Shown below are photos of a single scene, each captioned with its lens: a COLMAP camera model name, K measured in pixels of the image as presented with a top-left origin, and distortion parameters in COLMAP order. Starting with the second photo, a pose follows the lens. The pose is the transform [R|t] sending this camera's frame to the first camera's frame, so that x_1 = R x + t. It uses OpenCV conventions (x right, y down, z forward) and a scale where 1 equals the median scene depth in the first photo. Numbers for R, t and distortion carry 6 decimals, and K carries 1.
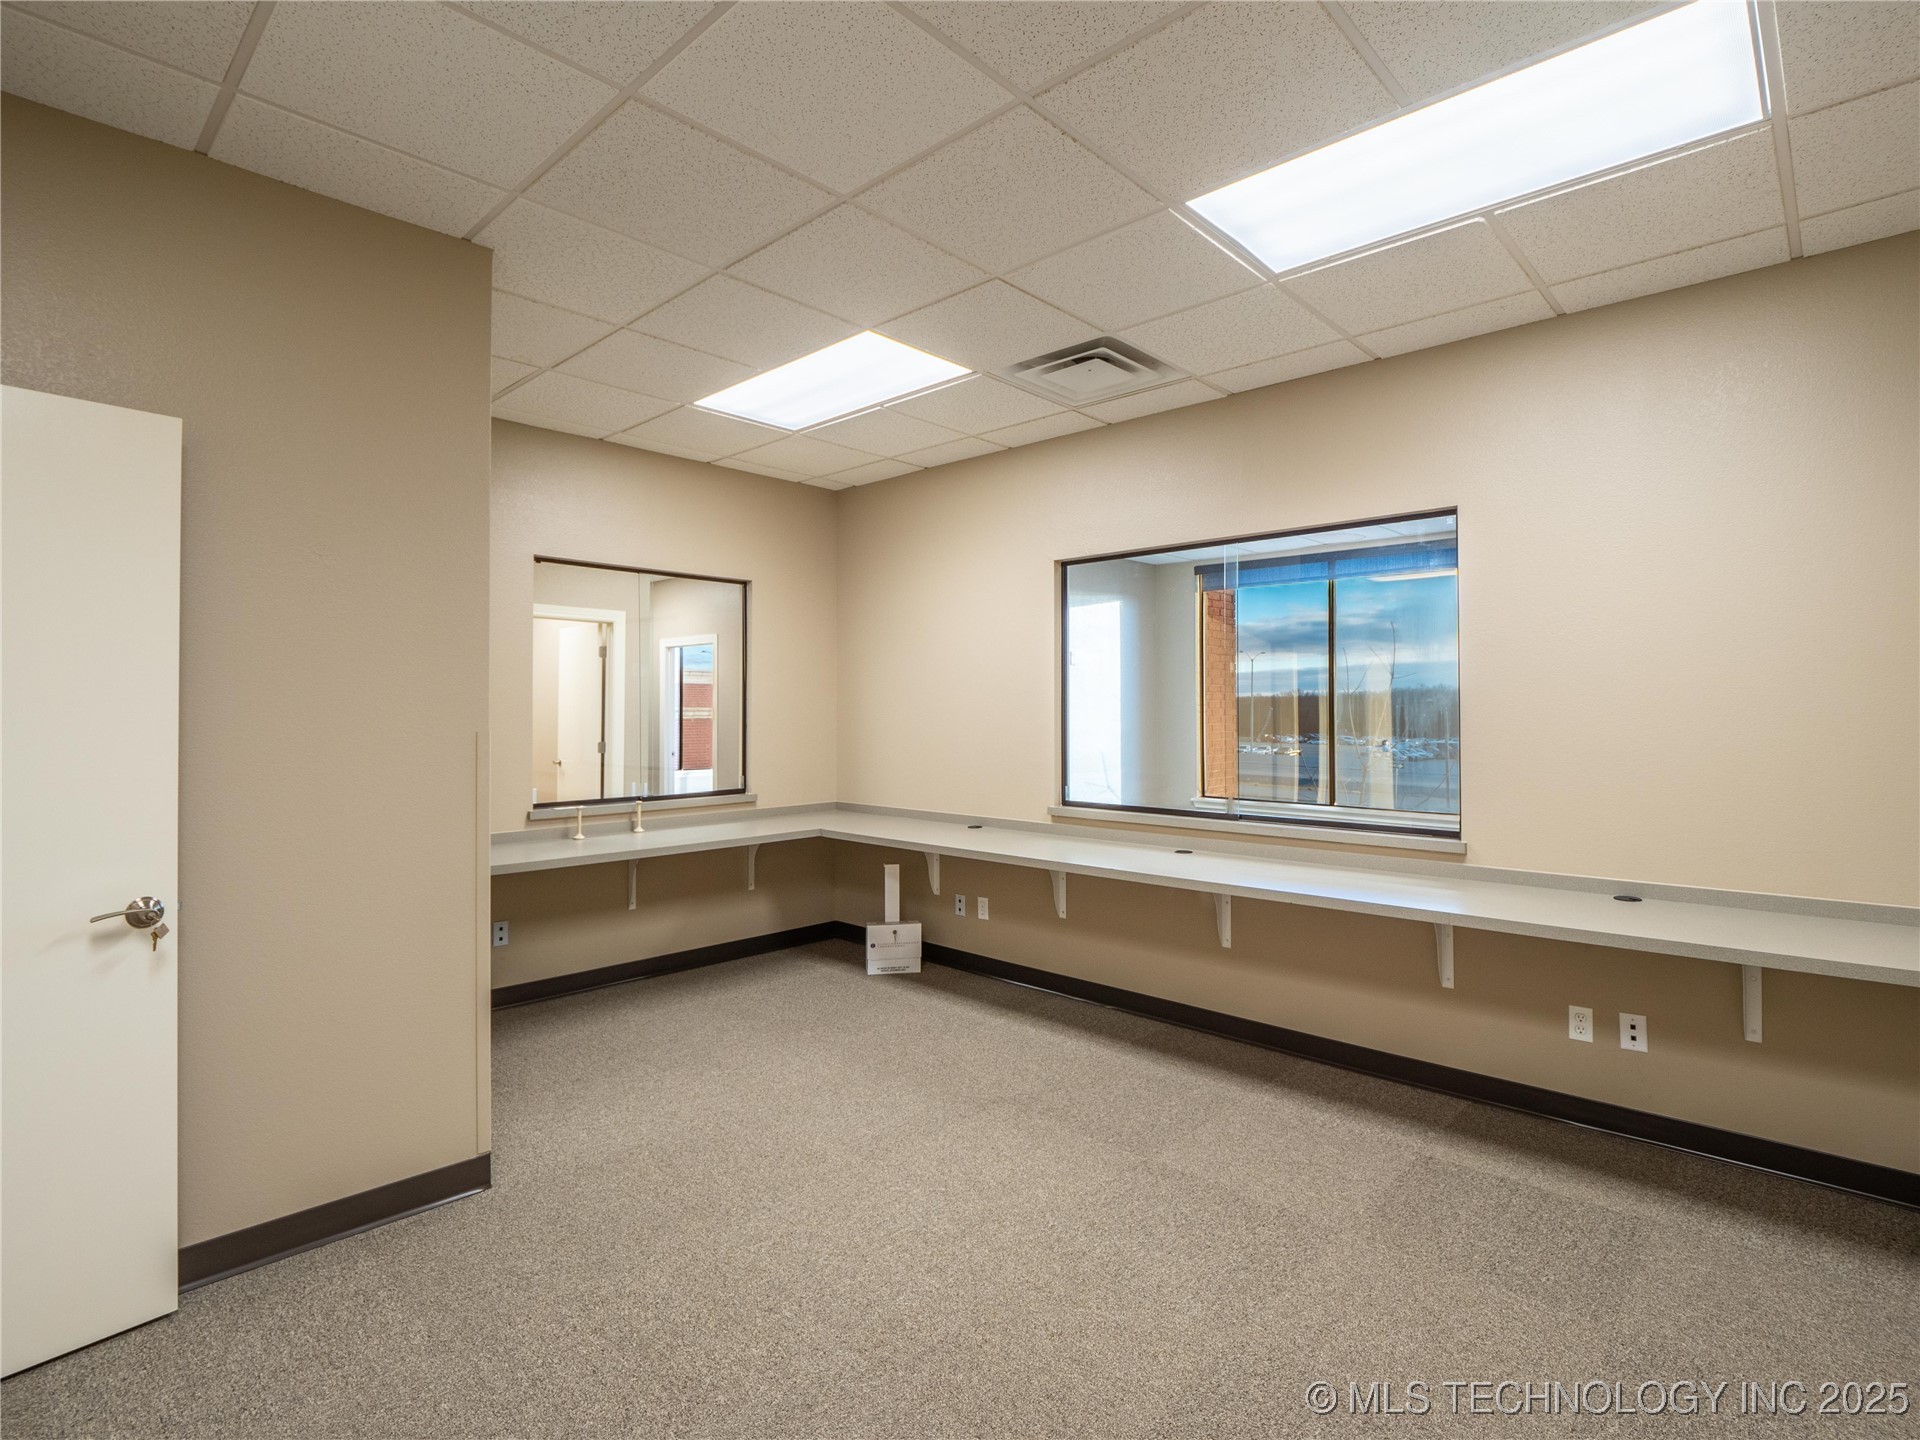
lens RADIAL K [[962.8, 0, 954.4], [0, 962.8, 710.9], [0, 0, 1]] dist [-0.004722, -0.002007]
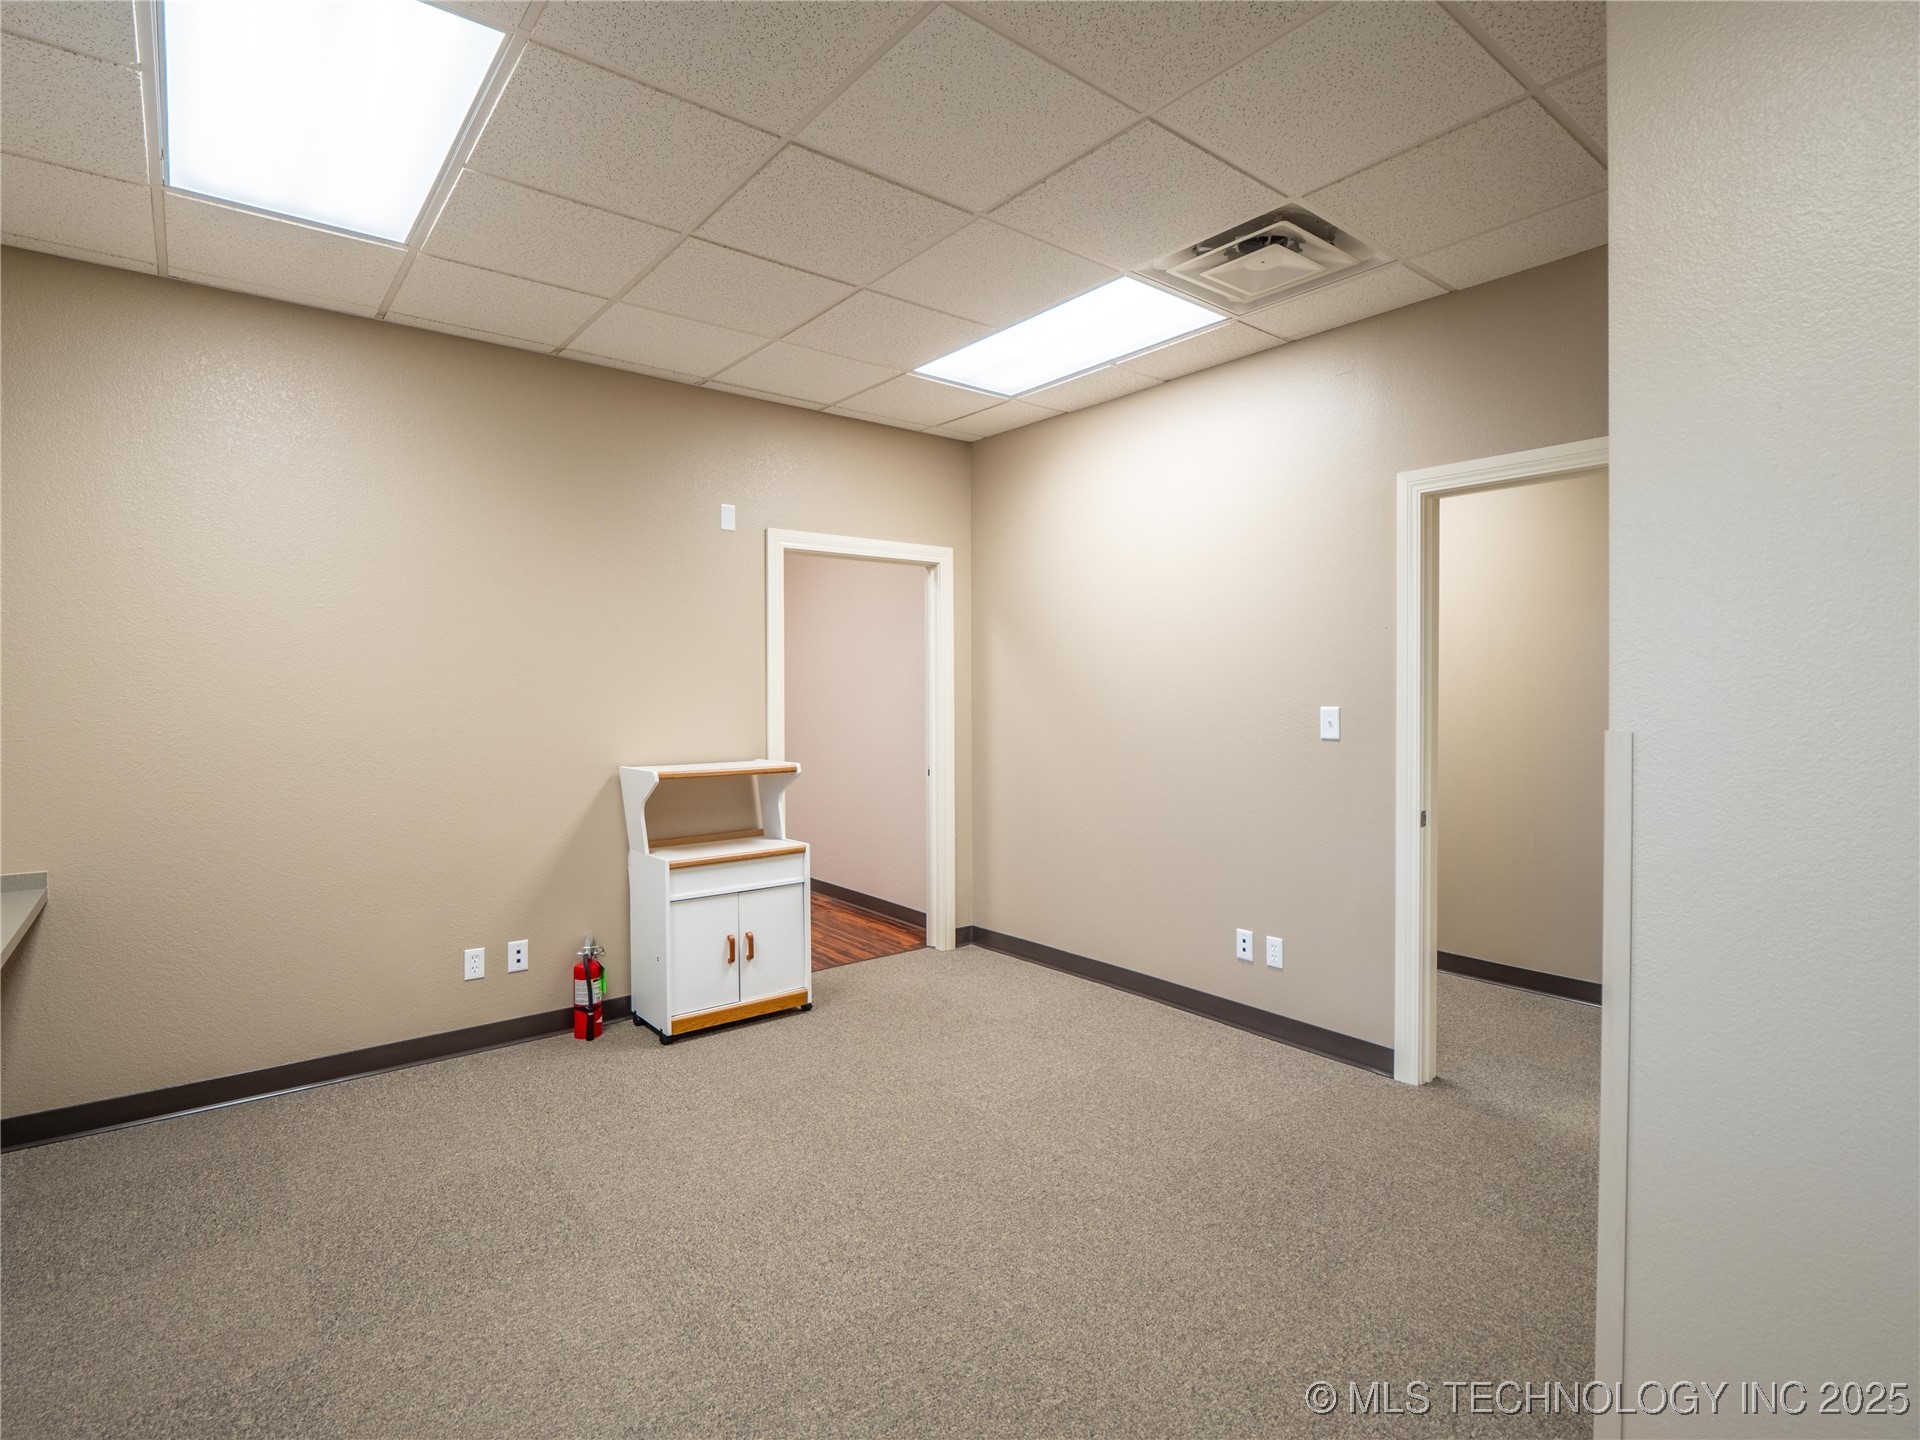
lens RADIAL K [[962.8, 0, 958.5], [0, 962.8, 716.9], [0, 0, 1]] dist [-0.004722, -0.002007]
pose [[-0.991745, -0.000113, 0.128229, -0.124388], [0.003031, 0.999700, 0.024324, 0.001066], [-0.128193, 0.024512, -0.991446, 0.978957]]
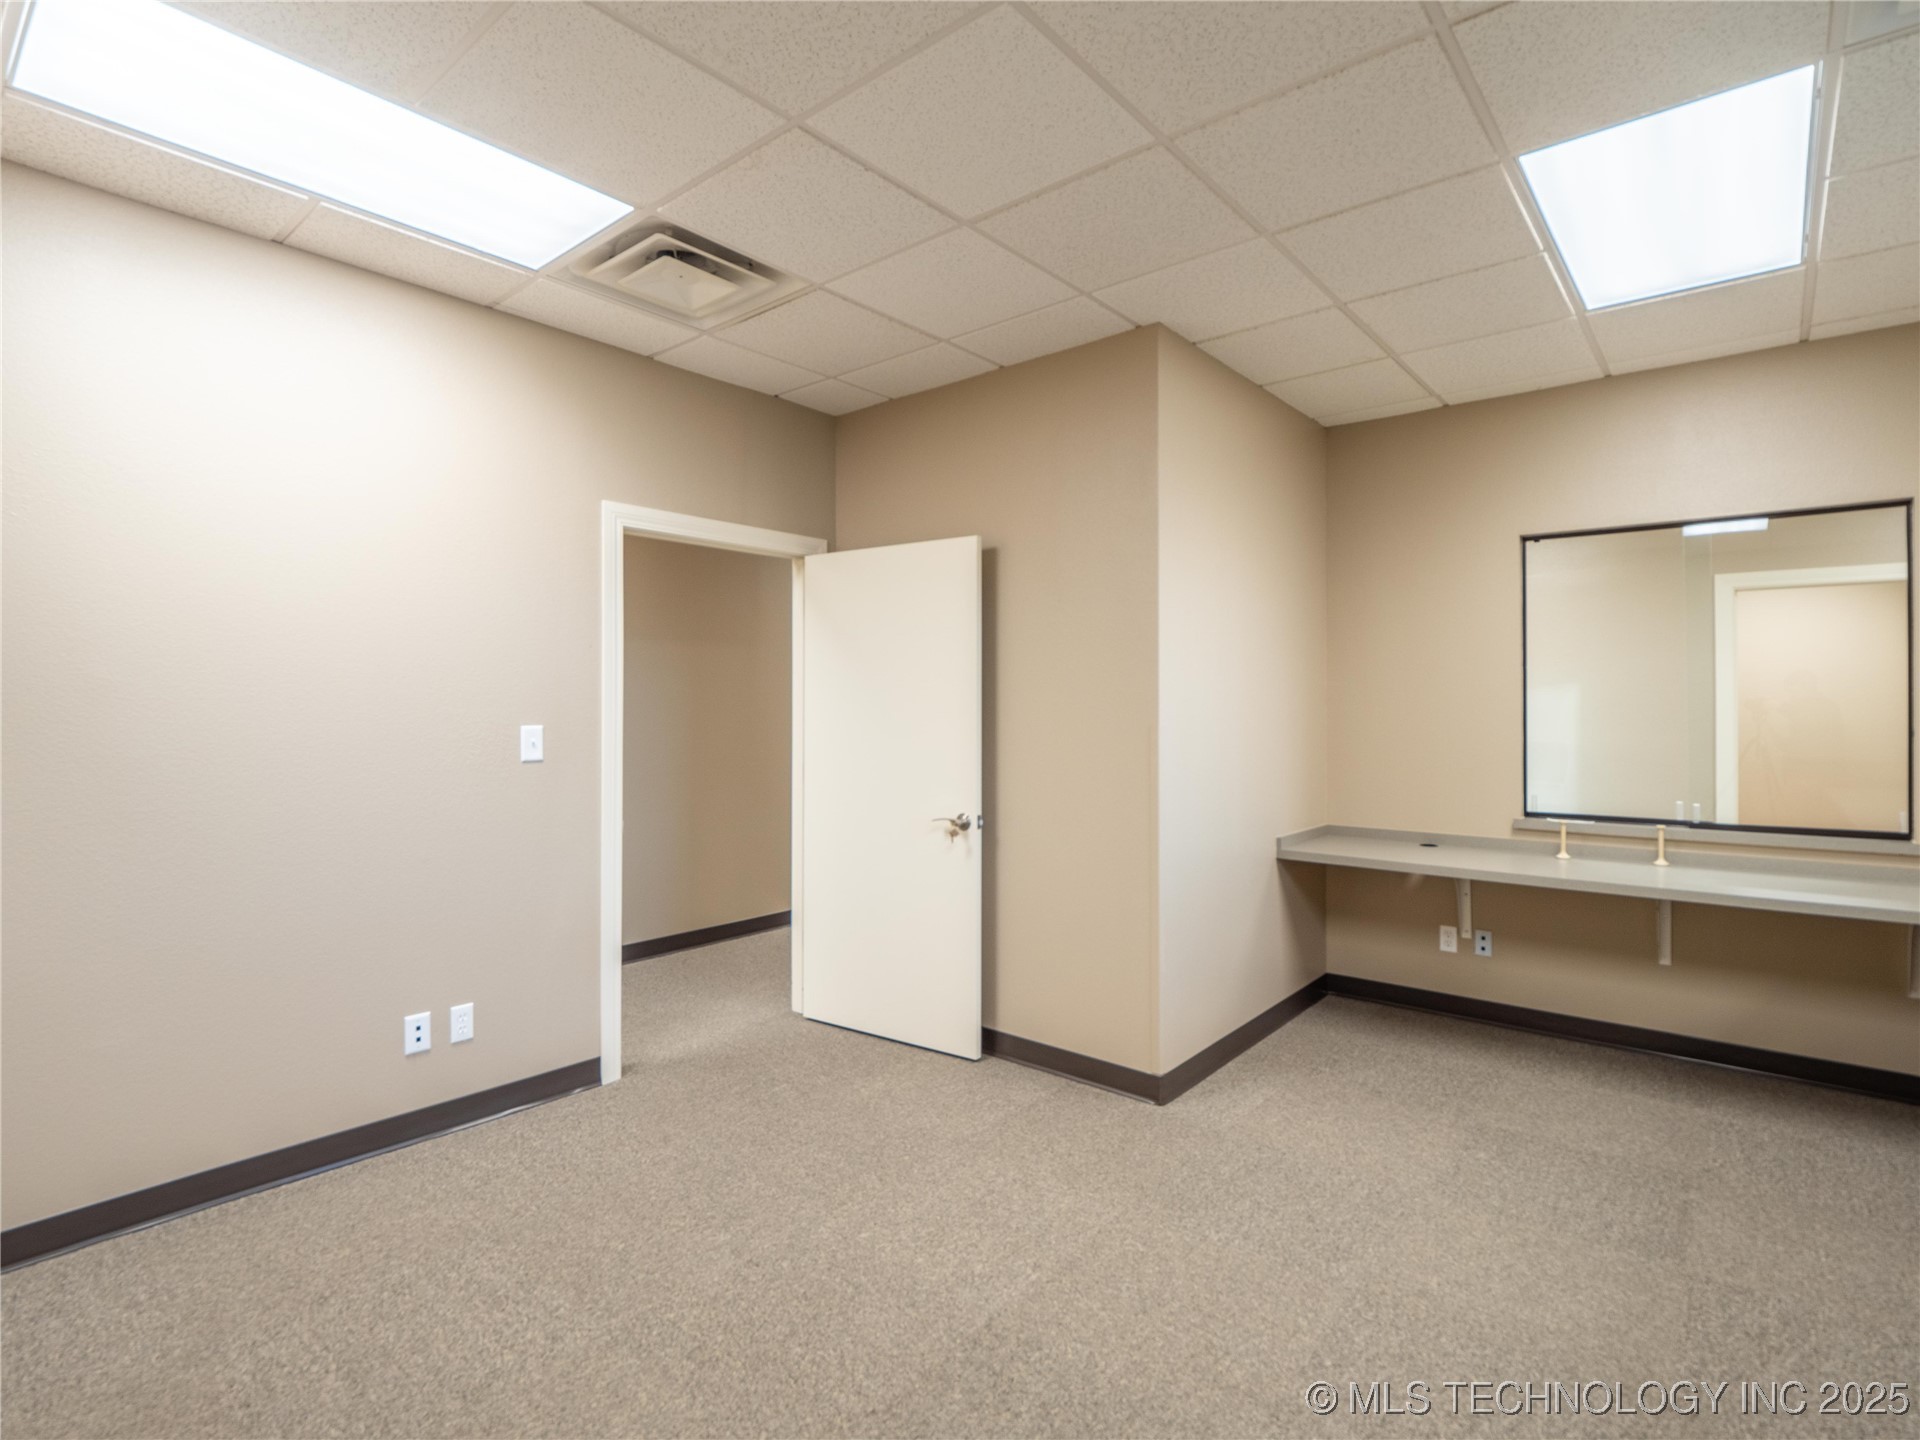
lens RADIAL K [[962.8, 0, 959.1], [0, 962.8, 720.2], [0, 0, 1]] dist [-0.004722, -0.002007]
pose [[0.066188, 0.017013, -0.997662, 0.435367], [0.000085, 0.999855, 0.017056, -0.004015], [0.997807, -0.001213, 0.066177, 0.421705]]
